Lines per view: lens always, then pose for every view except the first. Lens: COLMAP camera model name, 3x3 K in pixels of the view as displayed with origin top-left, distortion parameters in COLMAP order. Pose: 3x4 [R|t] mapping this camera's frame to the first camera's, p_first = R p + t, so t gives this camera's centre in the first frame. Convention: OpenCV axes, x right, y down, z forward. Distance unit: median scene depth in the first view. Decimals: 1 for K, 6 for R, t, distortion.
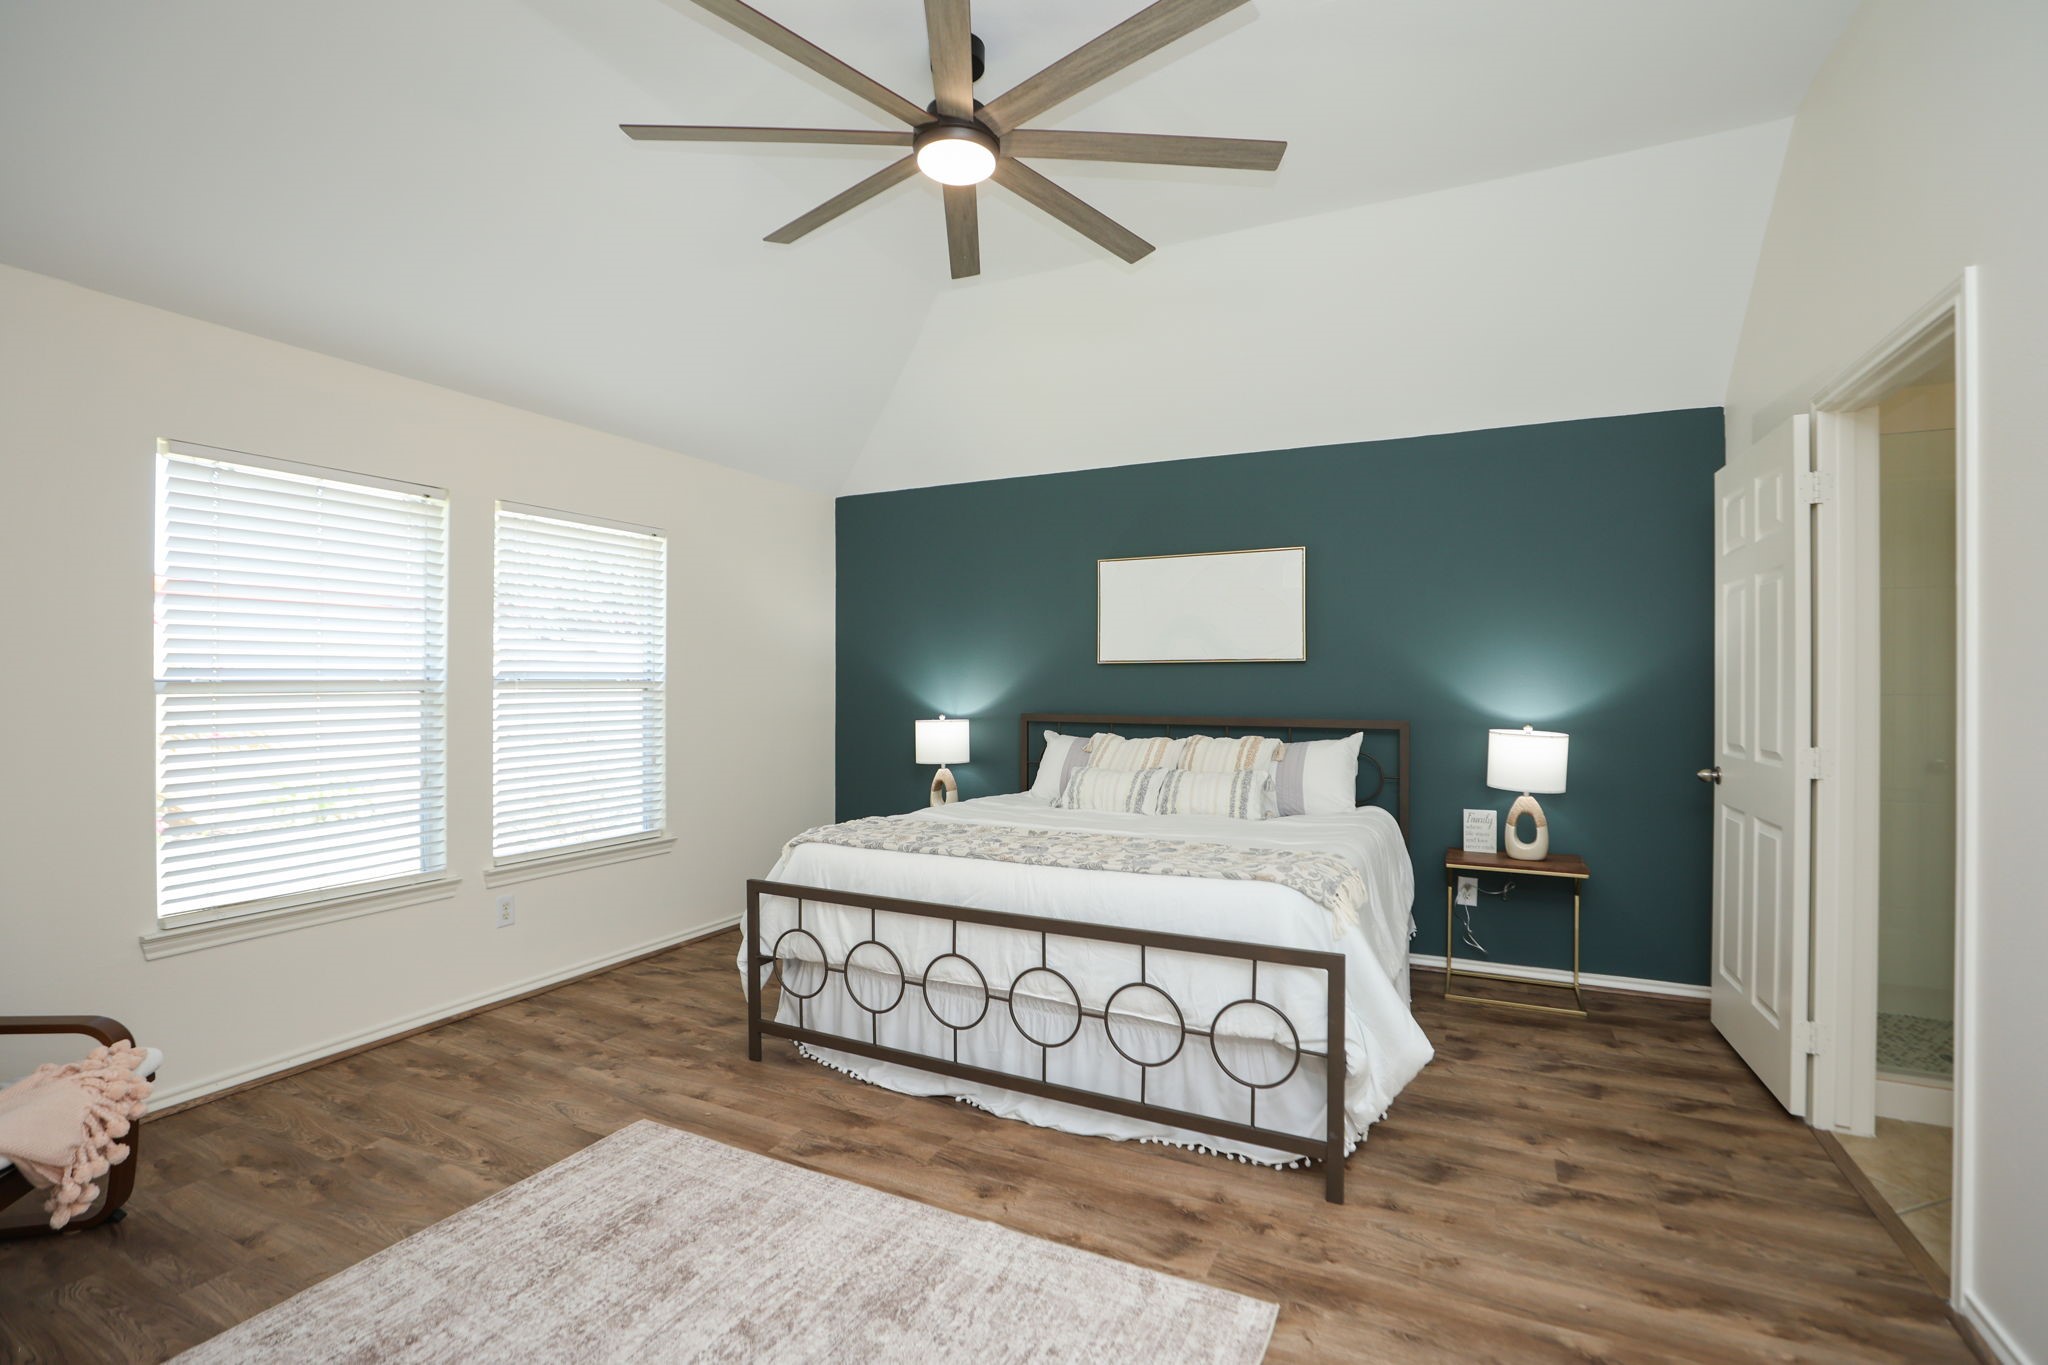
lens RADIAL K [[936.6, 0, 1024.0], [0, 936.6, 682.5], [0, 0, 1]] dist [-0.047161, 0.013432]
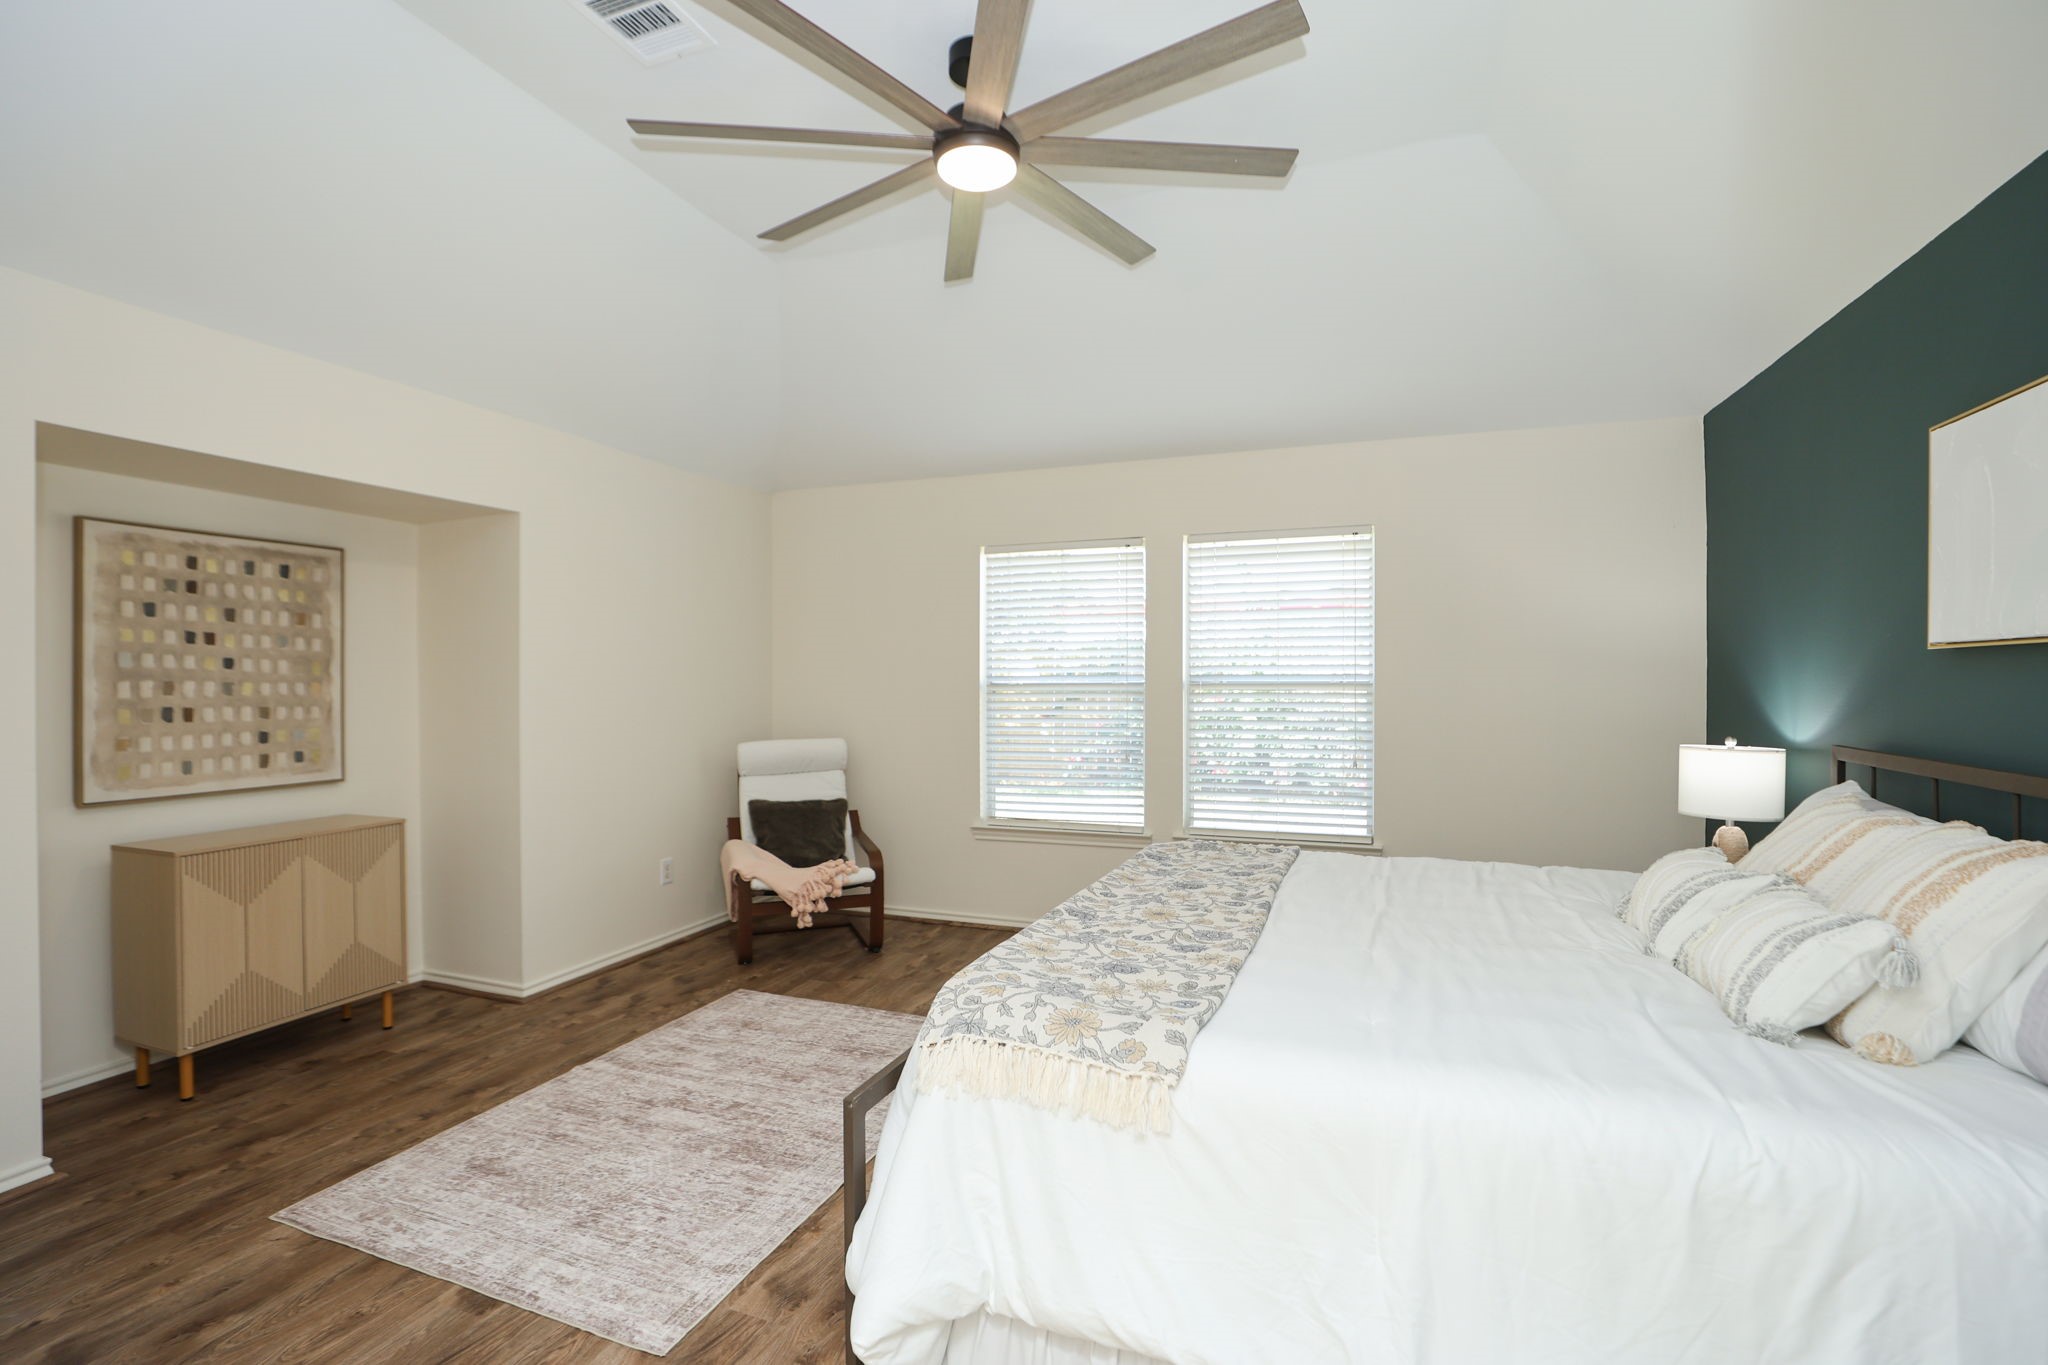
lens RADIAL K [[936.6, 0, 1024.0], [0, 936.6, 682.5], [0, 0, 1]] dist [-0.047161, 0.013432]
pose [[0.092883, 0.003928, -0.995669, 0.886979], [0.003675, 0.999984, 0.004288, -0.012188], [0.995670, -0.004057, 0.092867, 0.915403]]
